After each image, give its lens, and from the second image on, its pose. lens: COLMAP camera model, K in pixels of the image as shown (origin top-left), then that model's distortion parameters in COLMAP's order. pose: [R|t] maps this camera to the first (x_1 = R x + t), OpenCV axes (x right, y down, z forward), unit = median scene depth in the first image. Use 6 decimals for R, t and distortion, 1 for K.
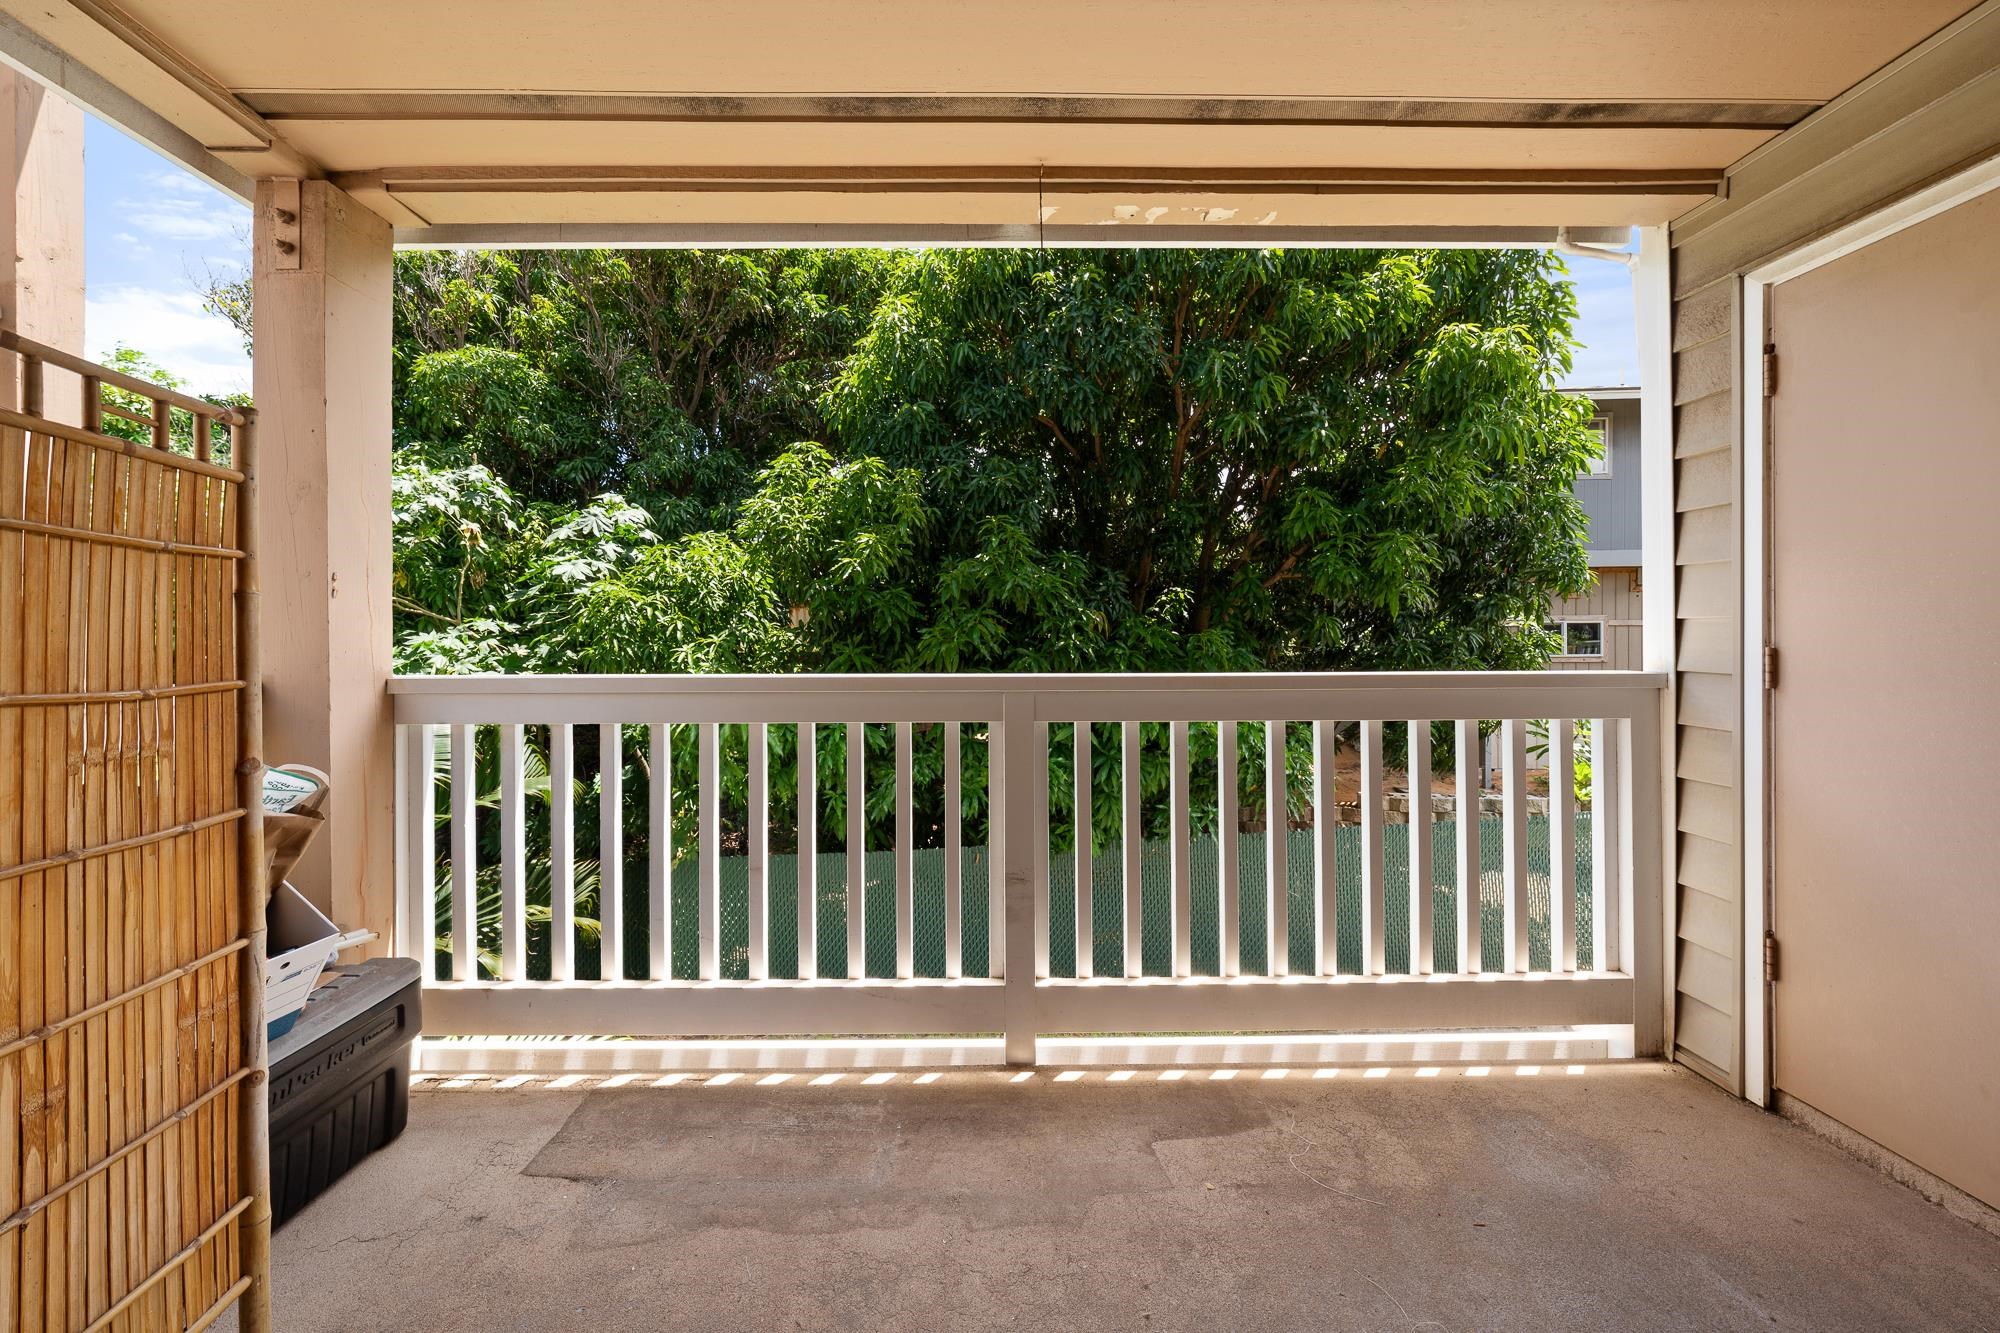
lens RADIAL K [[704.4, 0, 993.2], [0, 704.4, 646.9], [0, 0, 1]] dist [-0.000507, 0.000100]
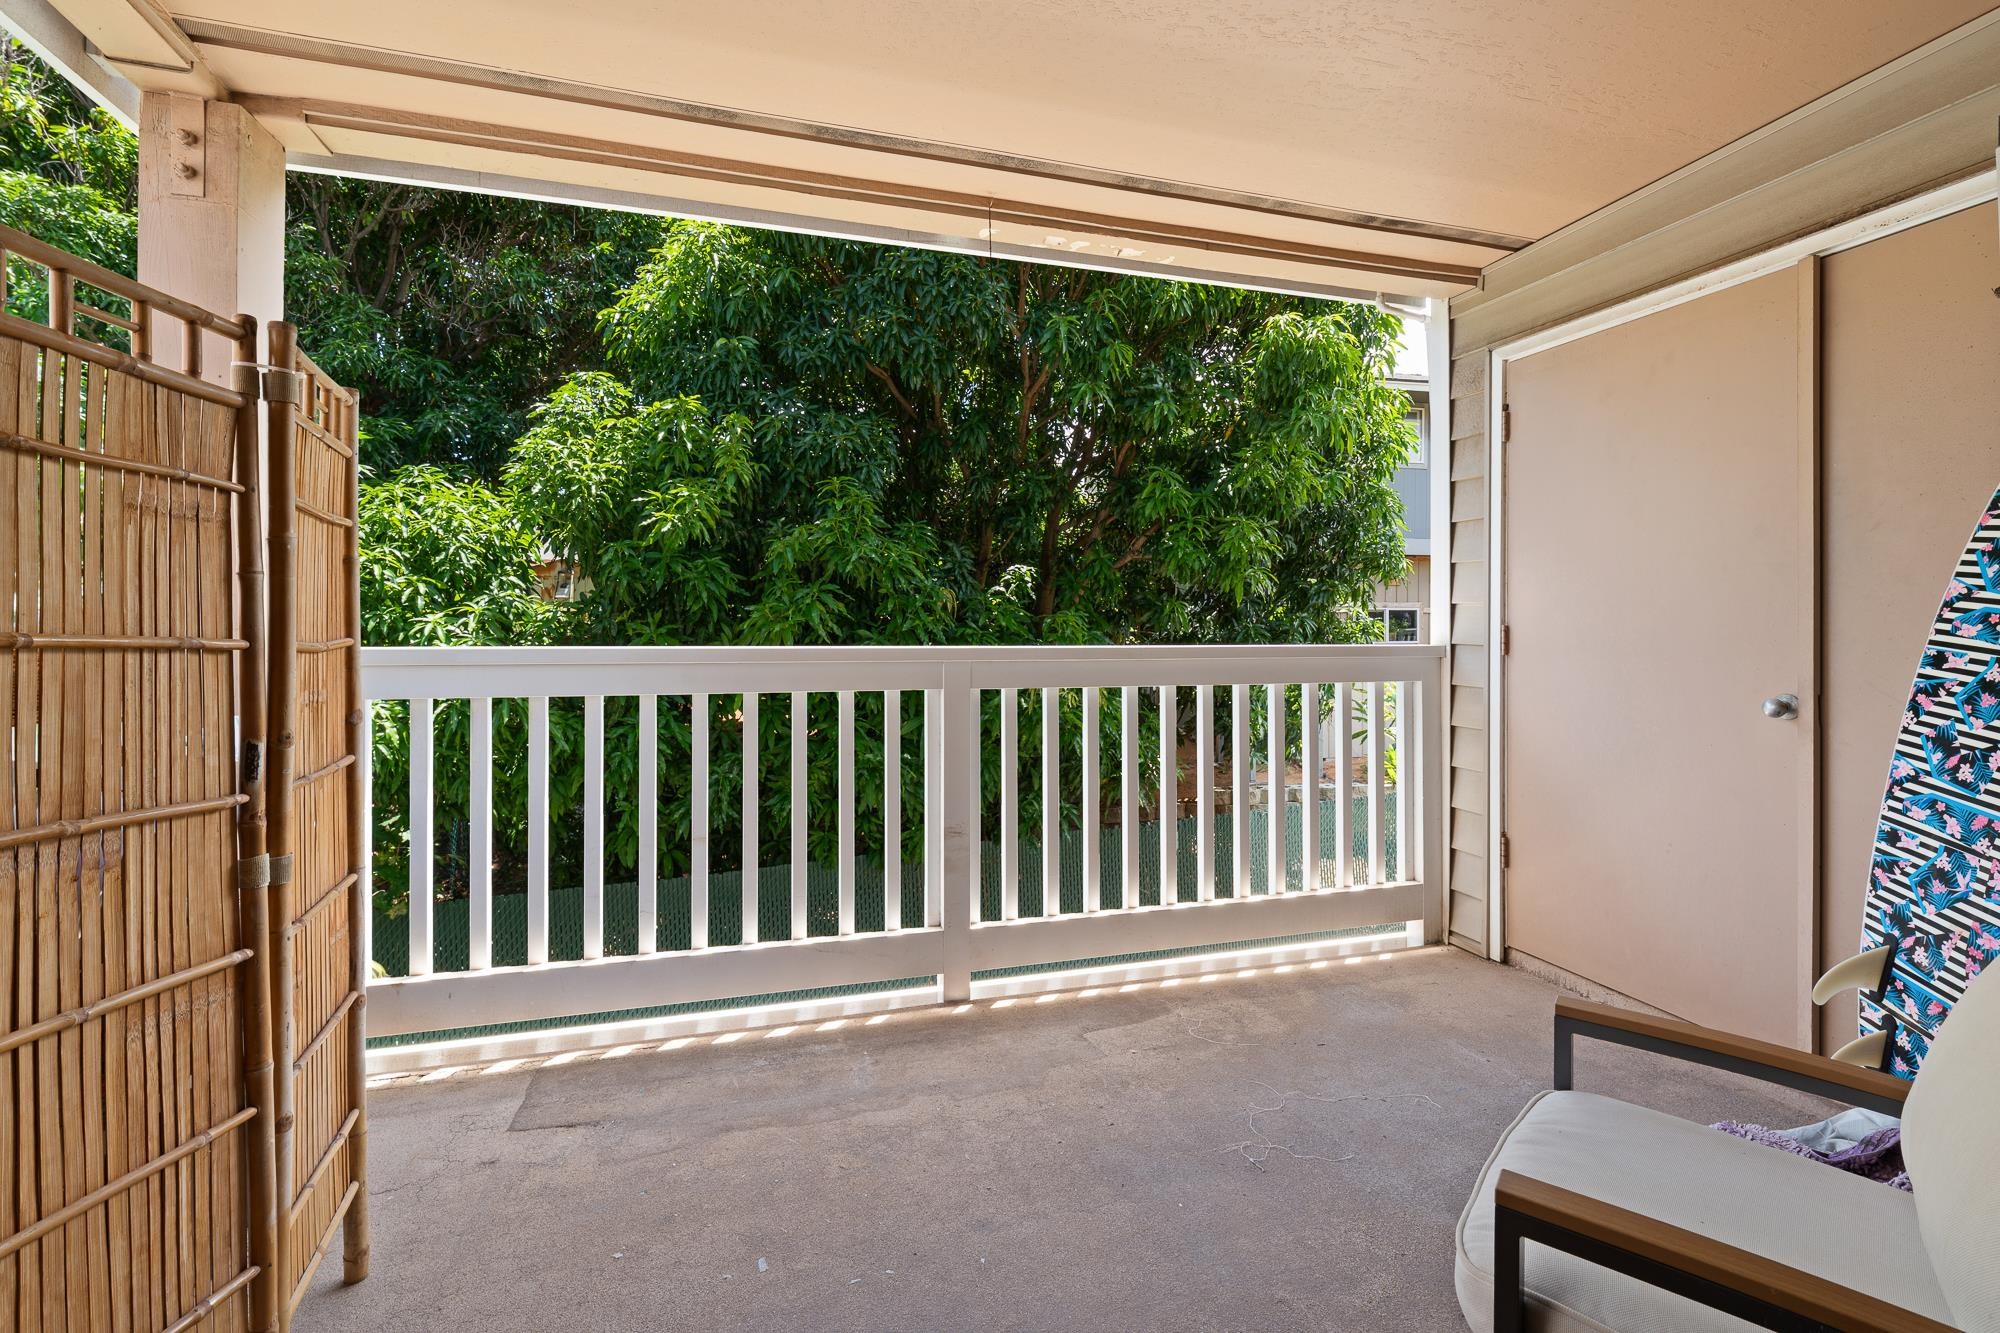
lens RADIAL K [[913.2, 0, 1001.7], [0, 913.2, 638.7], [0, 0, 1]] dist [0.009193, -0.000259]
pose [[0.960933, 0.003316, 0.276762, -0.293416], [-0.004163, 0.999988, 0.002473, 0.024018], [-0.276751, -0.003529, 0.960935, -0.391568]]
